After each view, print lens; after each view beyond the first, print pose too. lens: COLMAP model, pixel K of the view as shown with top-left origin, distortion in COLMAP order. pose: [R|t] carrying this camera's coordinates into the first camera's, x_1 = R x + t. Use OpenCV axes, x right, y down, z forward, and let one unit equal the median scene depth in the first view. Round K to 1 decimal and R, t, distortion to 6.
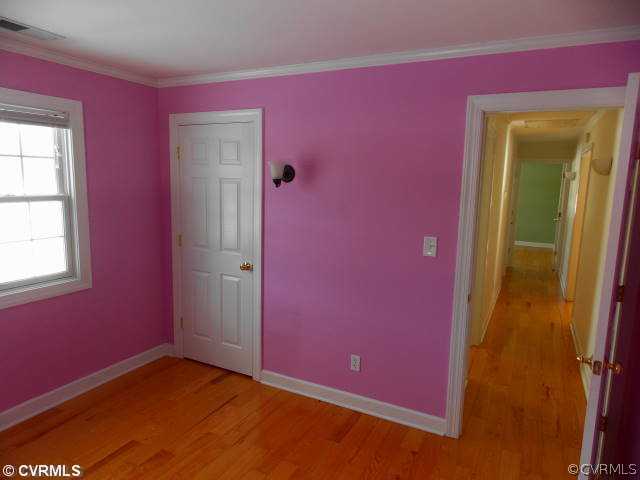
lens RADIAL K [[425.7, 0, 317.2], [0, 425.7, 239.2], [0, 0, 1]] dist [0.001100, -0.001419]
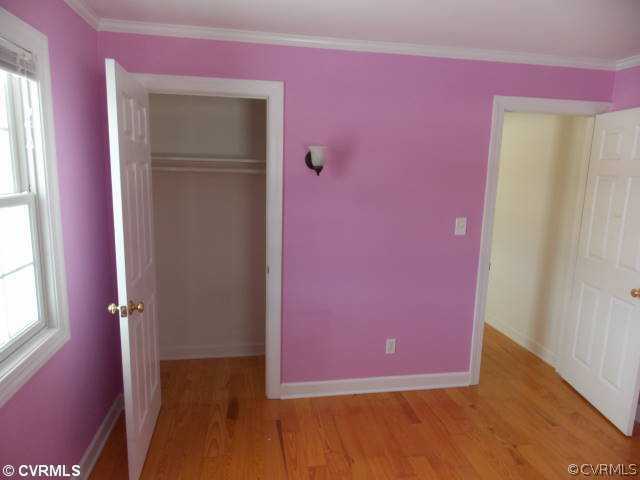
lens RADIAL K [[425.7, 0, 317.2], [0, 425.7, 239.2], [0, 0, 1]] dist [0.001100, -0.001419]
pose [[0.797177, -0.103363, 0.594832, -0.639574], [0.078654, 0.994619, 0.067423, -0.049547], [-0.598601, -0.006962, 0.801017, 0.288658]]
